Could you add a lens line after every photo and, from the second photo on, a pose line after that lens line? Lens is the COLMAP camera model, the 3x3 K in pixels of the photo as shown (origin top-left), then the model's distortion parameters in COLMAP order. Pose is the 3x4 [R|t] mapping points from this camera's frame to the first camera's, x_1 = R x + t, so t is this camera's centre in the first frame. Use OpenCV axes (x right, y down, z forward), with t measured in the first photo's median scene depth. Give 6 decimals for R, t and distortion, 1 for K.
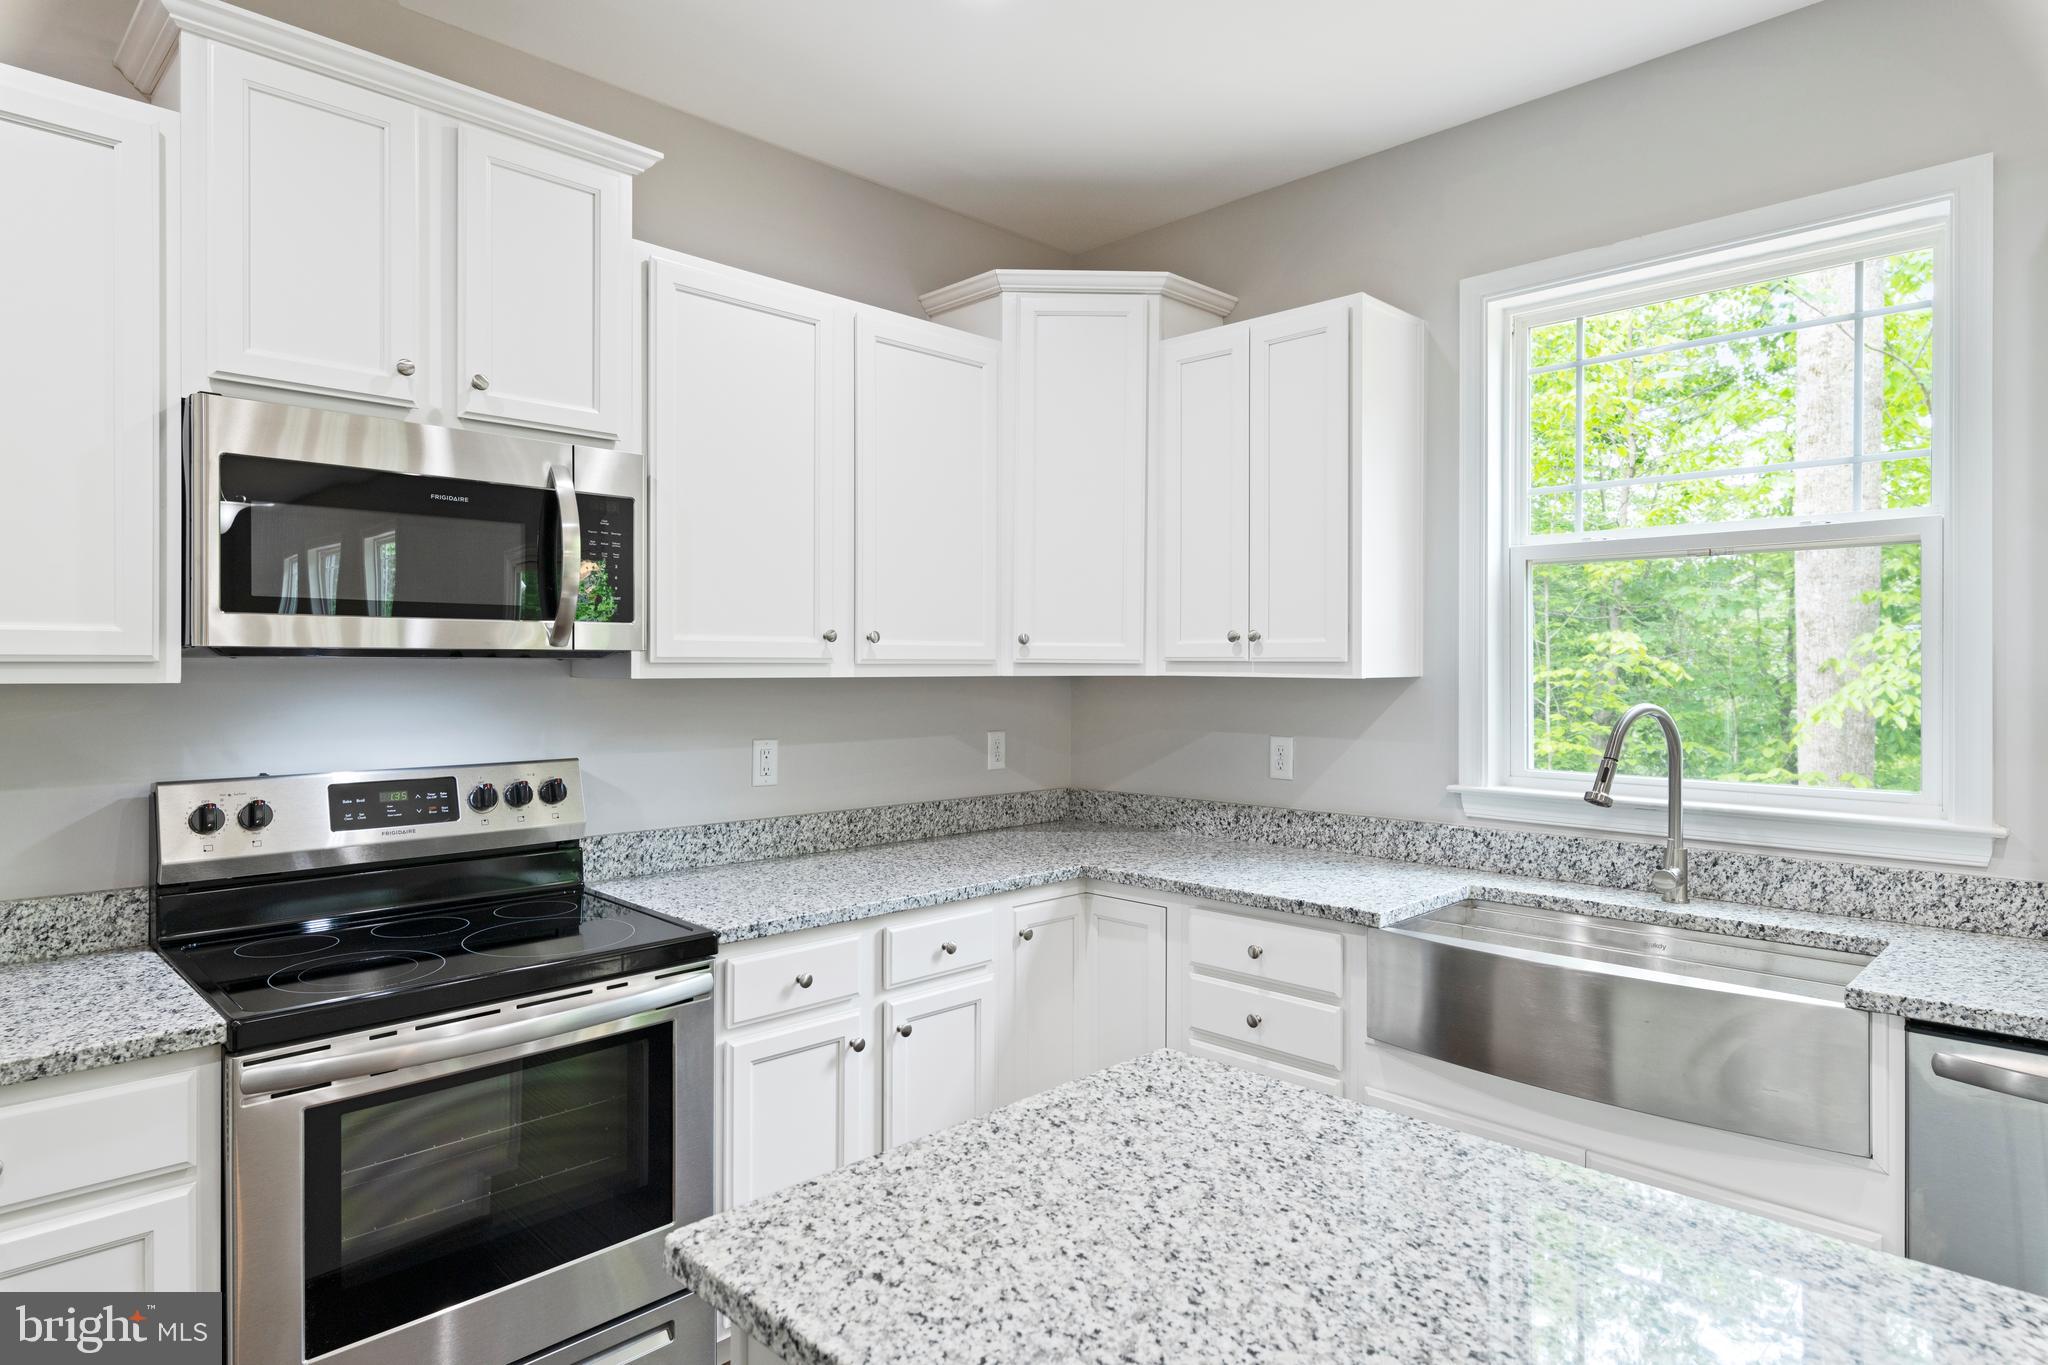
lens RADIAL K [[1148.3, 0, 1033.7], [0, 1148.3, 670.9], [0, 0, 1]] dist [0.002863, -0.002063]
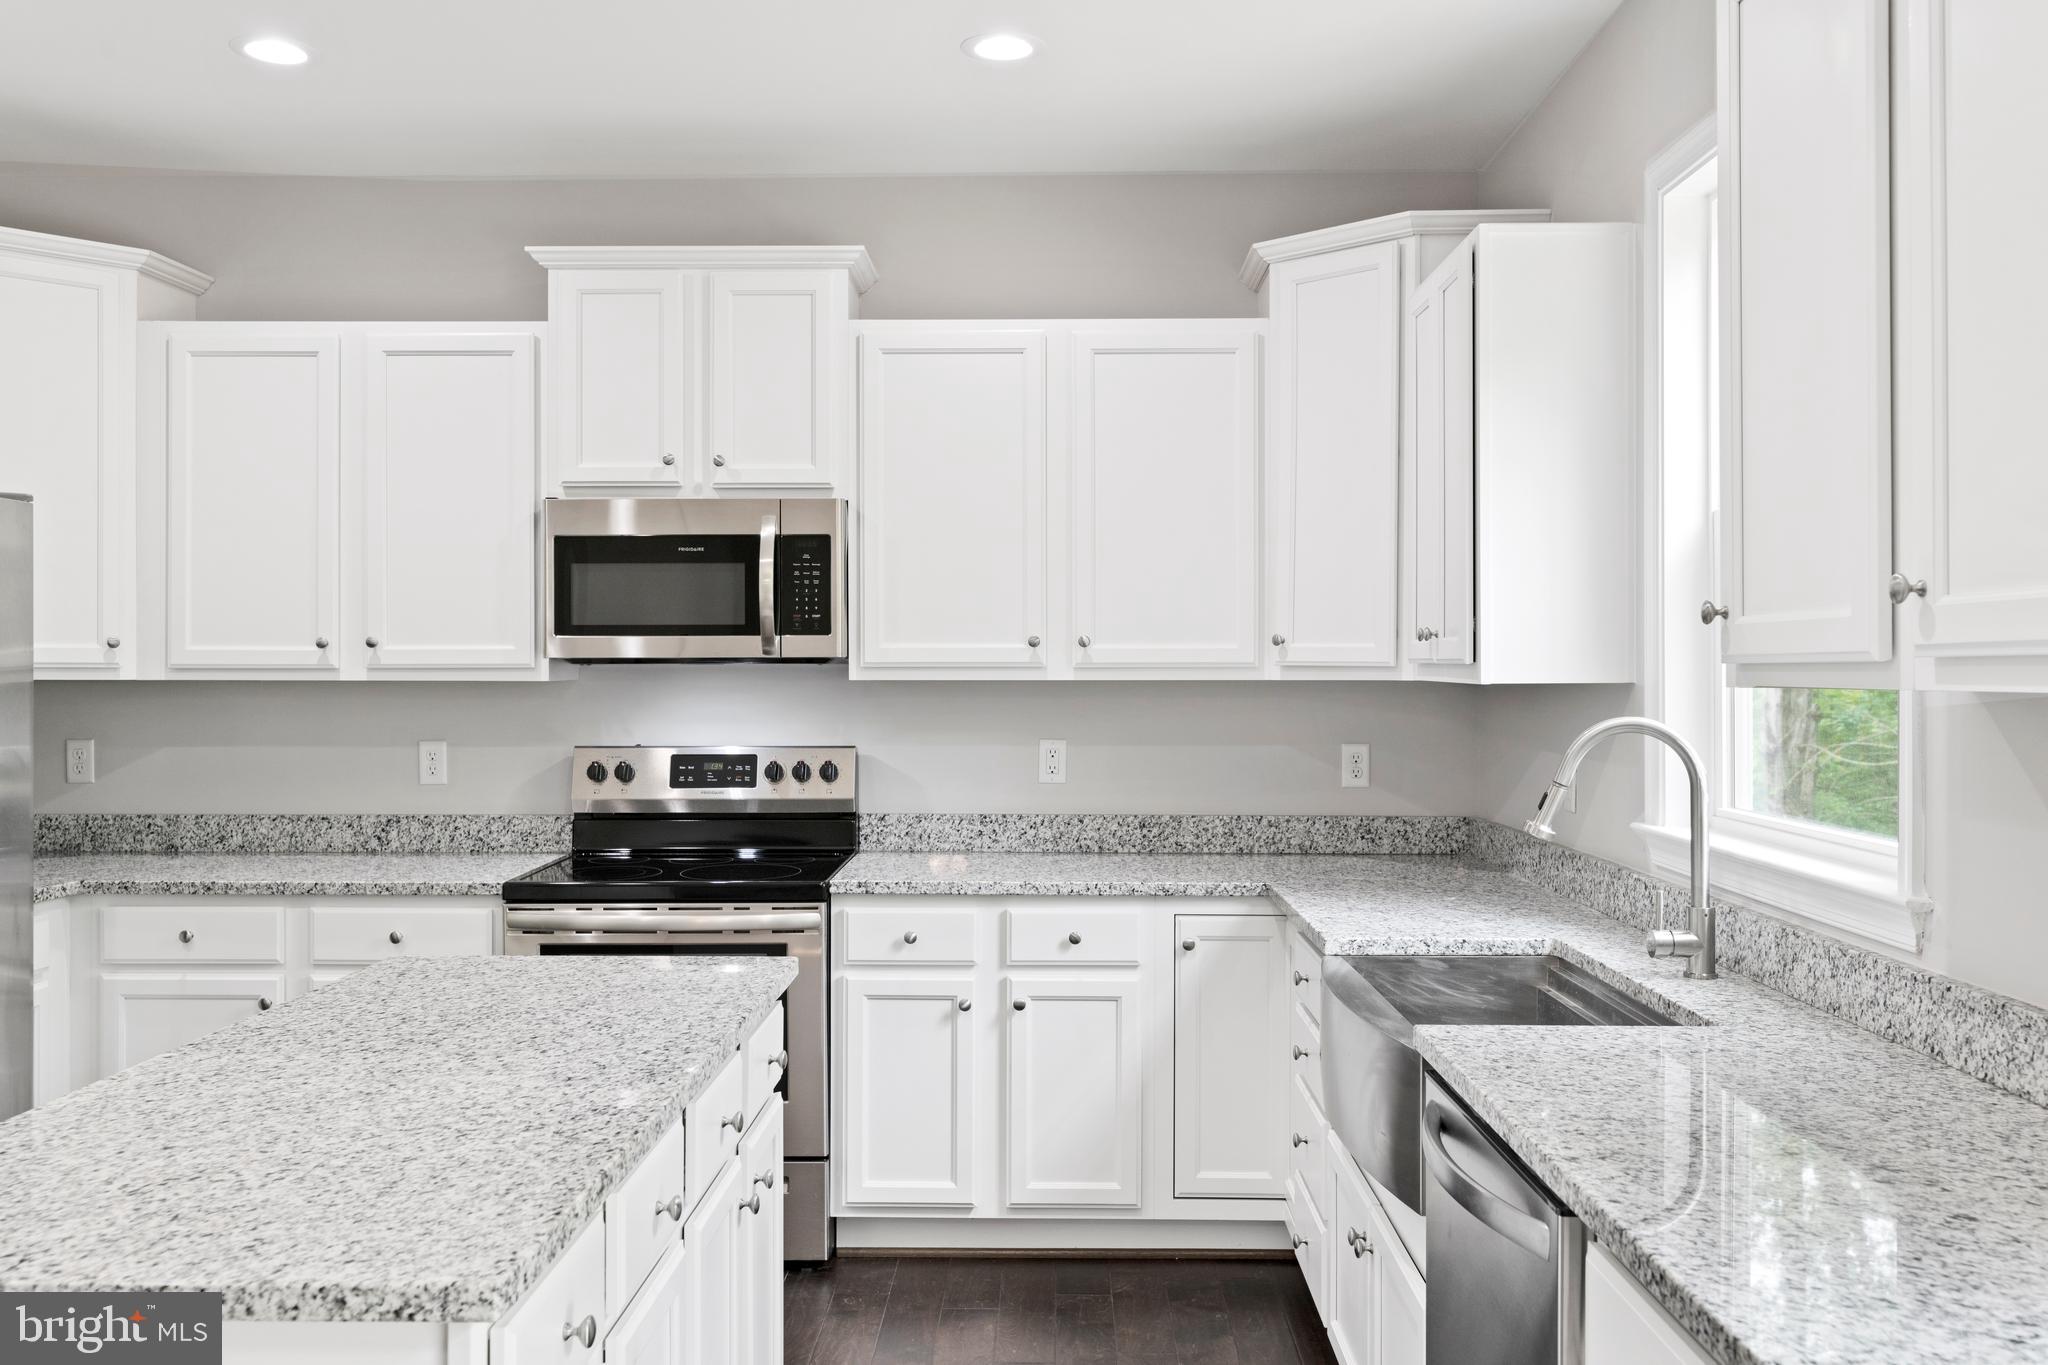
lens RADIAL K [[1684.2, 0, 1039.3], [0, 1684.2, 673.4], [0, 0, 1]] dist [-0.001872, 0.003017]
pose [[0.695390, 0.001009, -0.718632, 1.062531], [-0.001470, 0.999999, -0.000018, -0.000690], [0.718631, 0.001069, 0.695391, -0.096464]]
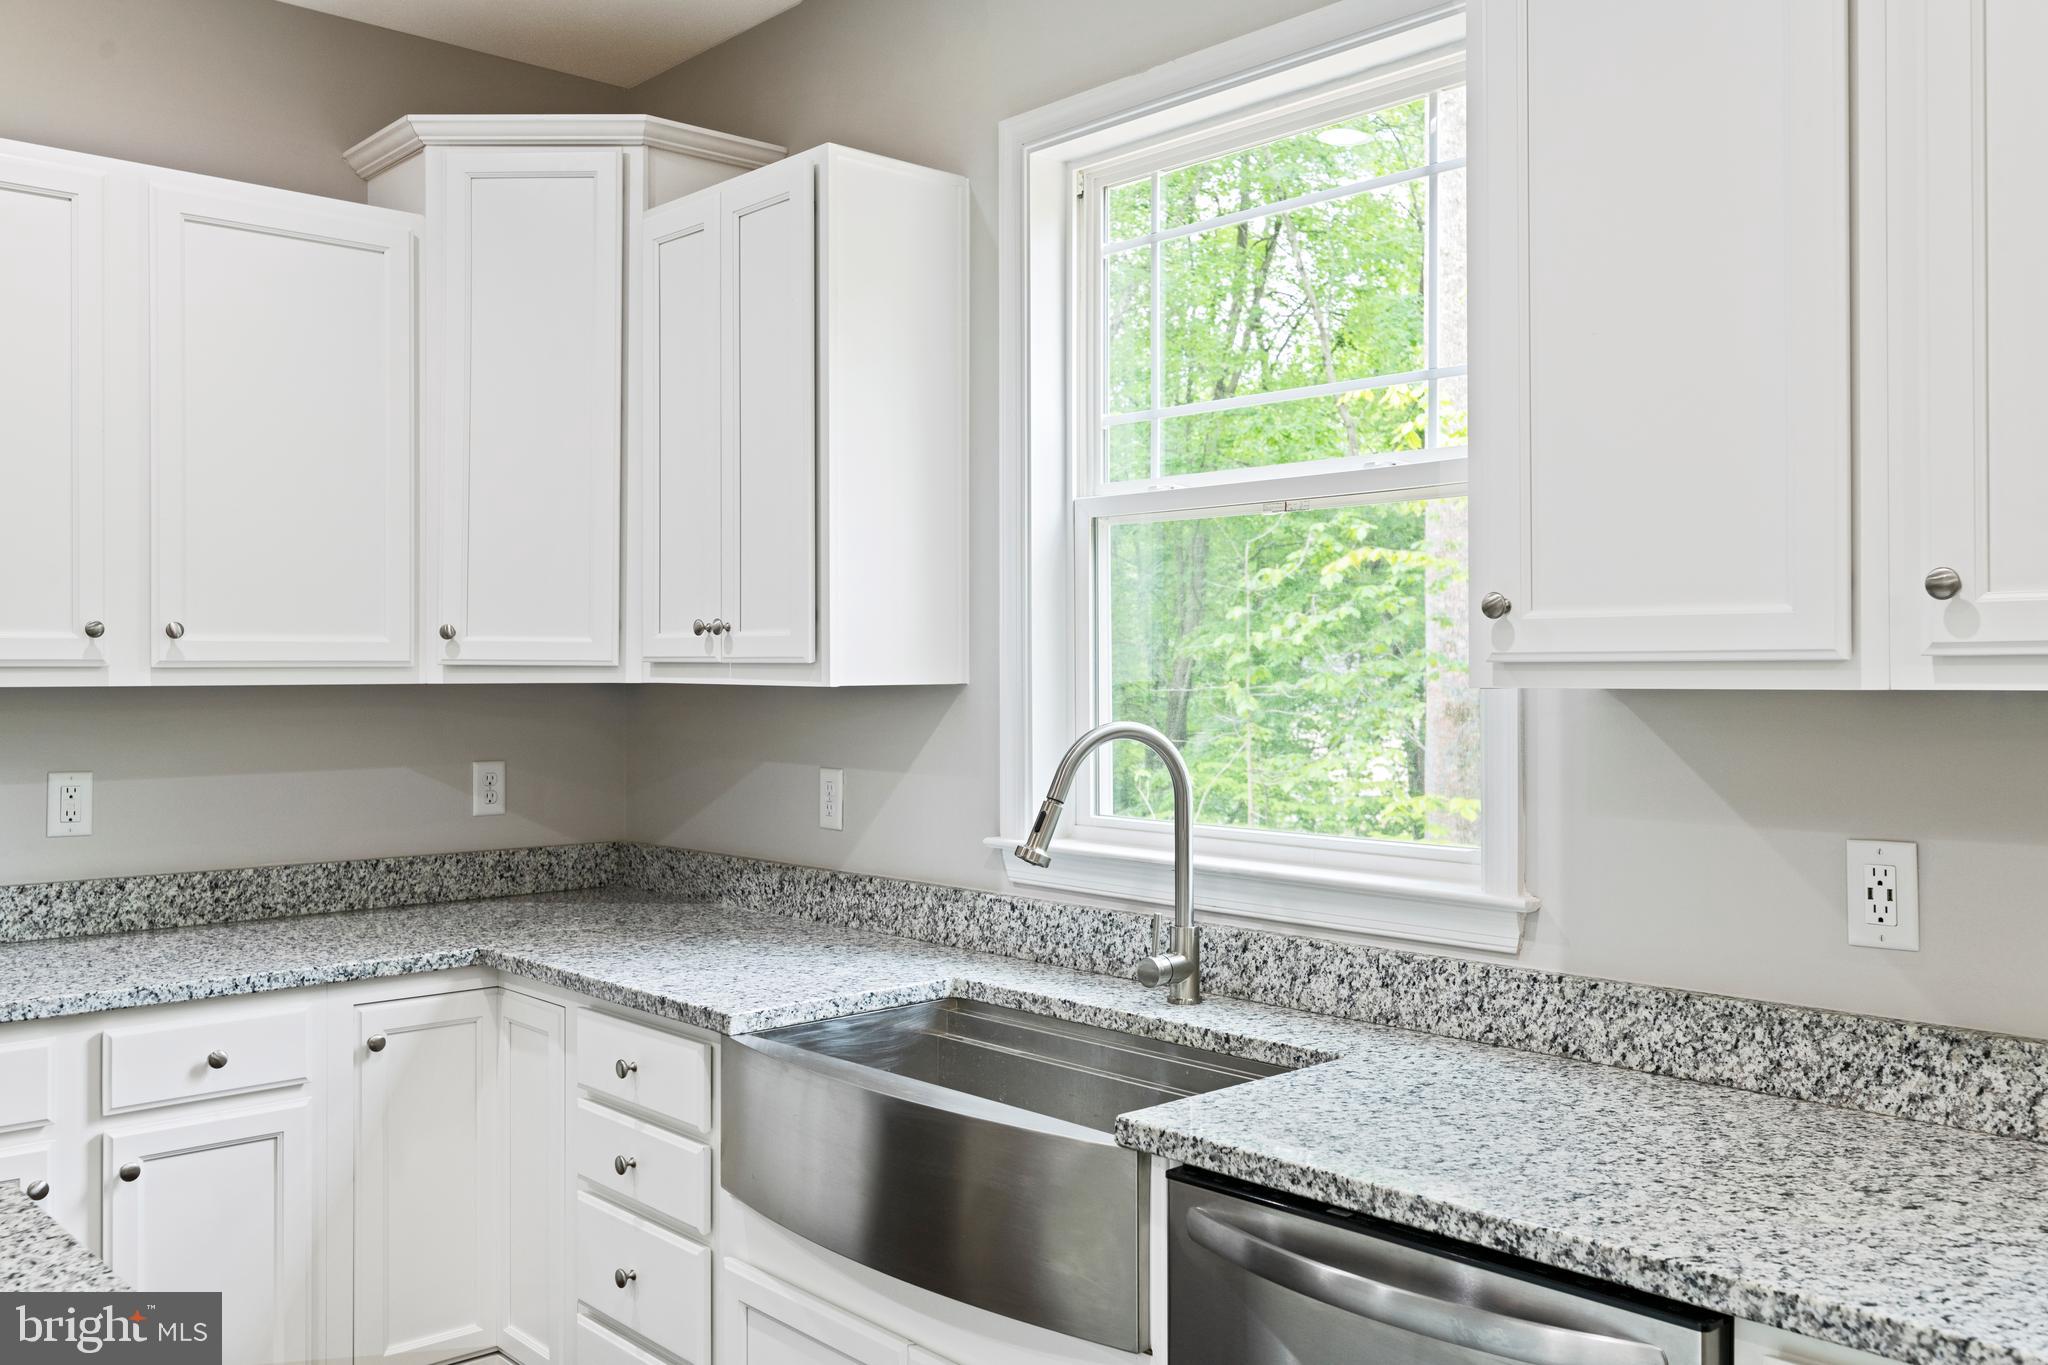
lens RADIAL K [[1684.2, 0, 1029.9], [0, 1684.2, 673.6], [0, 0, 1]] dist [-0.001872, 0.003017]
pose [[0.999044, -0.001892, -0.043672, 0.511461], [0.001872, 0.999998, -0.000509, -0.000687], [0.043673, 0.000427, 0.999046, -0.038612]]
